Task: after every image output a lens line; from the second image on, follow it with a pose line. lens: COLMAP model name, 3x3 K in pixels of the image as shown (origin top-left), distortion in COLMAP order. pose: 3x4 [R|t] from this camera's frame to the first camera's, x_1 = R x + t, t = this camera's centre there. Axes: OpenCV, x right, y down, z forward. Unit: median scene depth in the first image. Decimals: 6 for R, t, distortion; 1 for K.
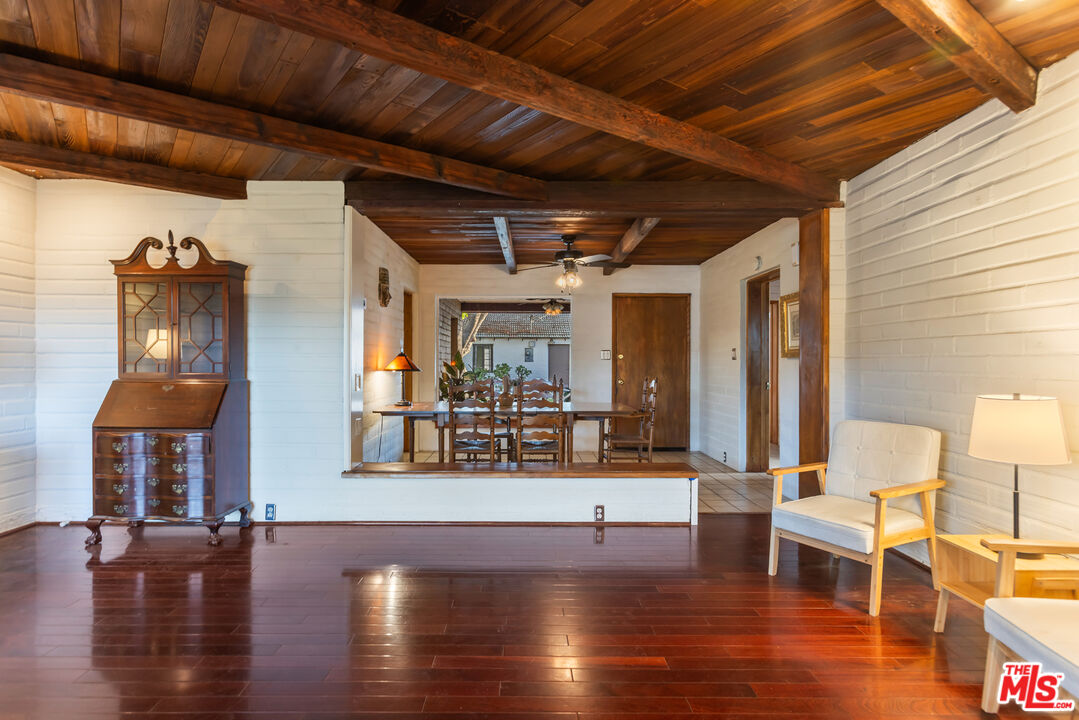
lens RADIAL K [[537.9, 0, 532.2], [0, 537.9, 358.6], [0, 0, 1]] dist [-0.059288, 0.000209]
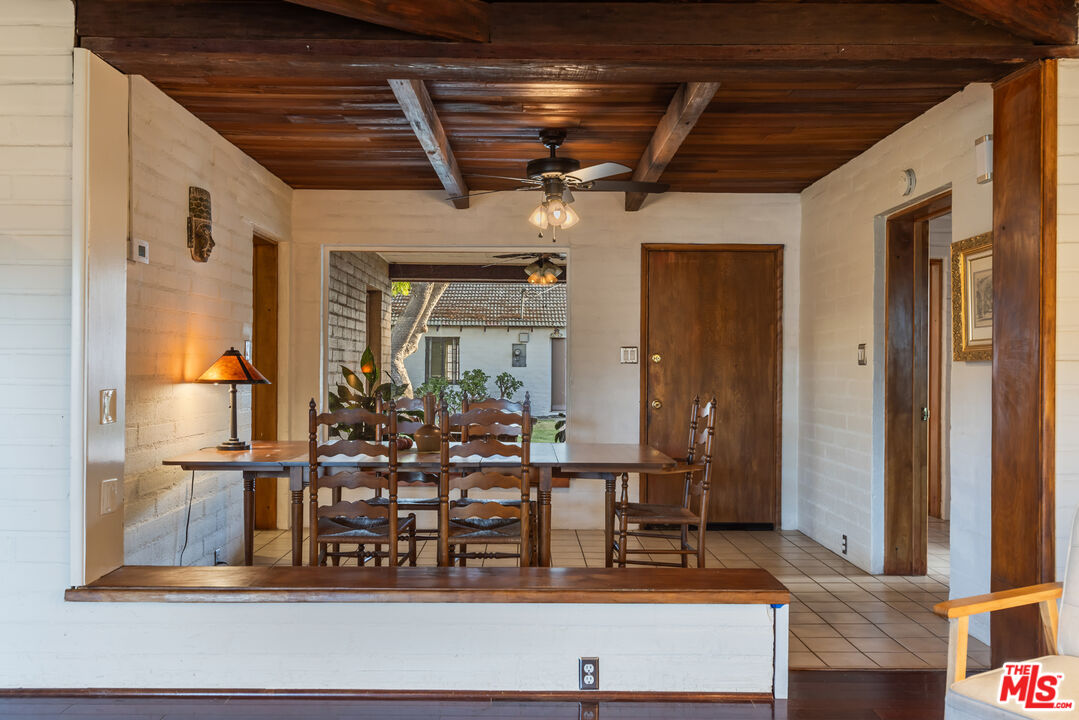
lens RADIAL K [[874.8, 0, 539.5], [0, 874.8, 360.0], [0, 0, 1]] dist [-0.036146, -0.009114]
pose [[0.999957, 0.004784, 0.007943, 0.048231], [-0.004768, 0.999987, -0.002056, 0.000521], [-0.007953, 0.002018, 0.999966, 0.130306]]
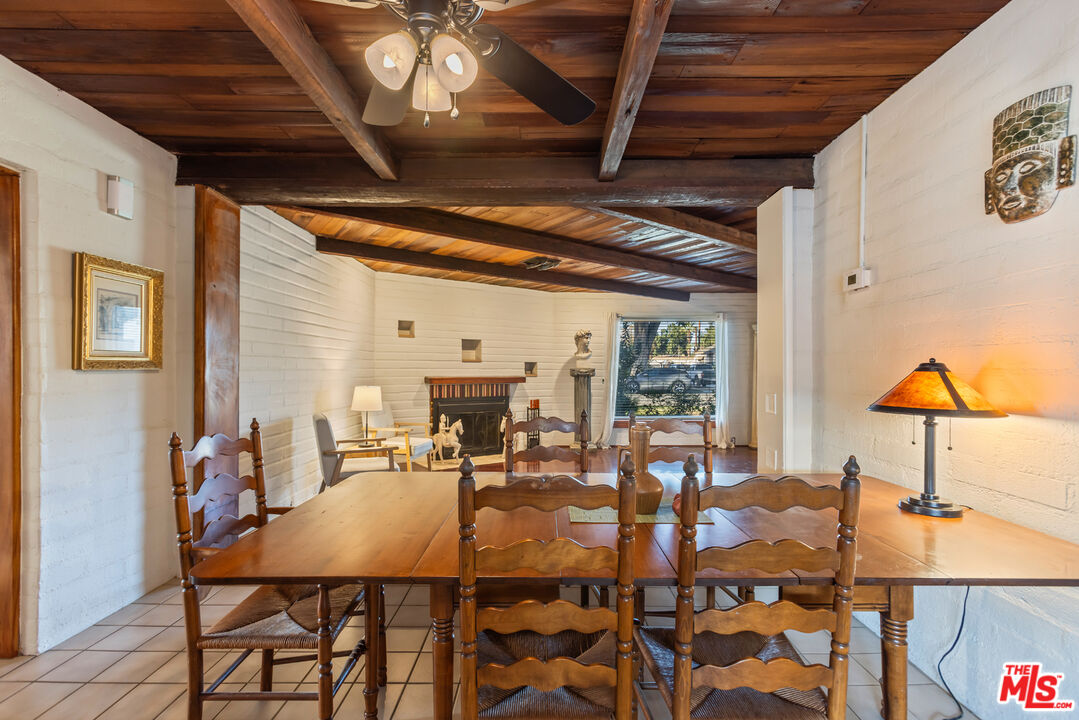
lens RADIAL K [[484.7, 0, 533.8], [0, 484.7, 366.8], [0, 0, 1]] dist [-0.022839, 0.013727]
pose [[-0.999783, -0.004402, 0.020359, 0.016669], [-0.004529, 0.999971, -0.006198, -0.003412], [-0.020331, -0.006289, -0.999774, 1.207737]]
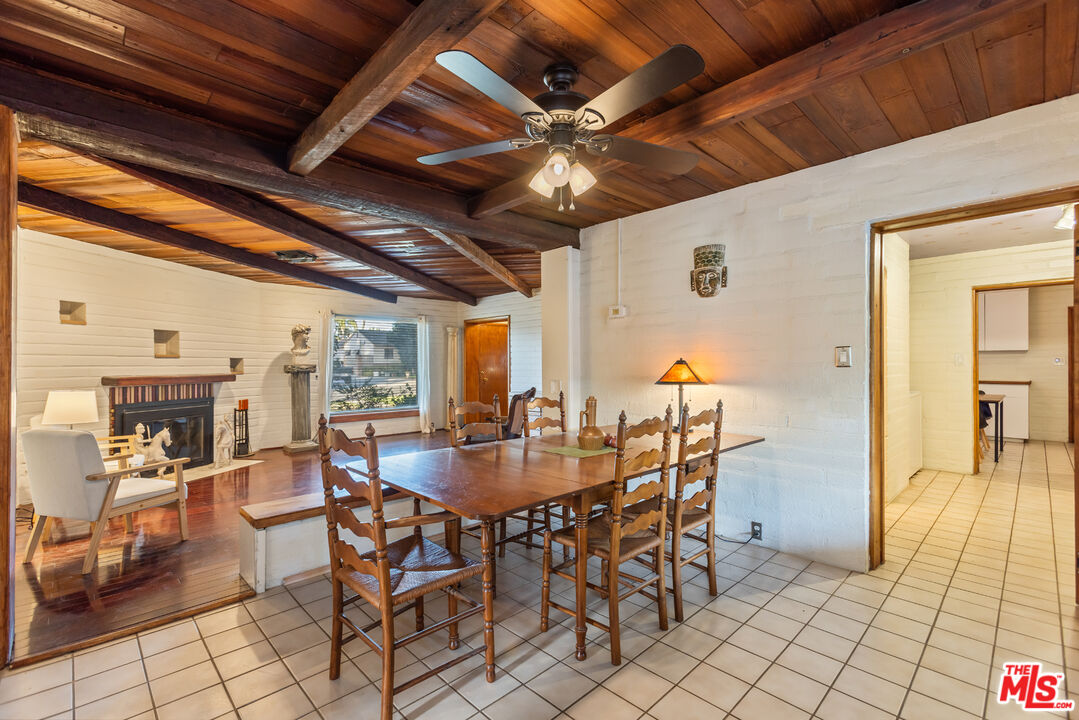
lens RADIAL K [[484.7, 0, 533.8], [0, 484.7, 366.8], [0, 0, 1]] dist [-0.022839, 0.013727]
pose [[-0.726738, 0.004132, -0.686902, 0.338629], [0.004328, 0.999990, 0.001436, -0.001548], [0.686901, -0.001929, -0.726748, 1.229089]]
